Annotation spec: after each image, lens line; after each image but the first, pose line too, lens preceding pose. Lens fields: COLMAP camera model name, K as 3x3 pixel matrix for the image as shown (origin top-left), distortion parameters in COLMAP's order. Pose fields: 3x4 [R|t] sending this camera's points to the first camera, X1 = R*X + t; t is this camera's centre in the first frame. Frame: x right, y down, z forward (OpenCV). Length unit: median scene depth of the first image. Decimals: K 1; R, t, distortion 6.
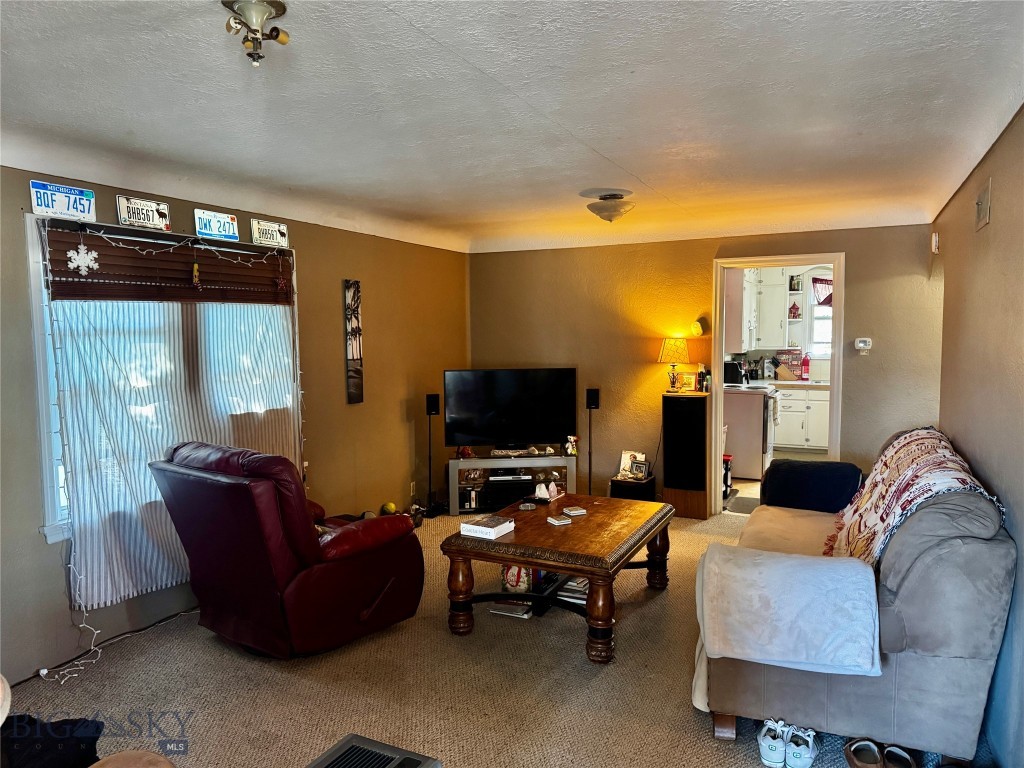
lens RADIAL K [[720.7, 0, 504.1], [0, 720.7, 383.0], [0, 0, 1]] dist [0.045112, -0.043028]
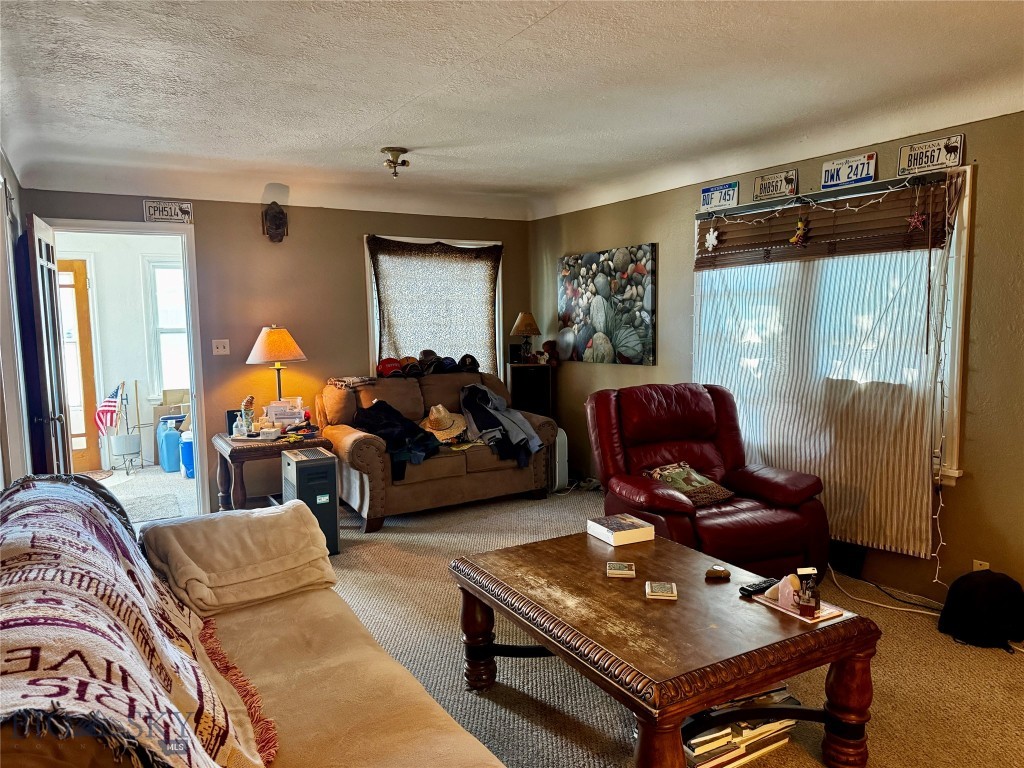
lens RADIAL K [[720.7, 0, 502.3], [0, 720.7, 392.2], [0, 0, 1]] dist [0.045112, -0.043028]
pose [[-0.560994, 0.117348, -0.819461, 0.674838], [-0.031680, 0.986133, 0.162903, -0.082754], [0.827214, 0.117348, -0.549497, 1.252607]]
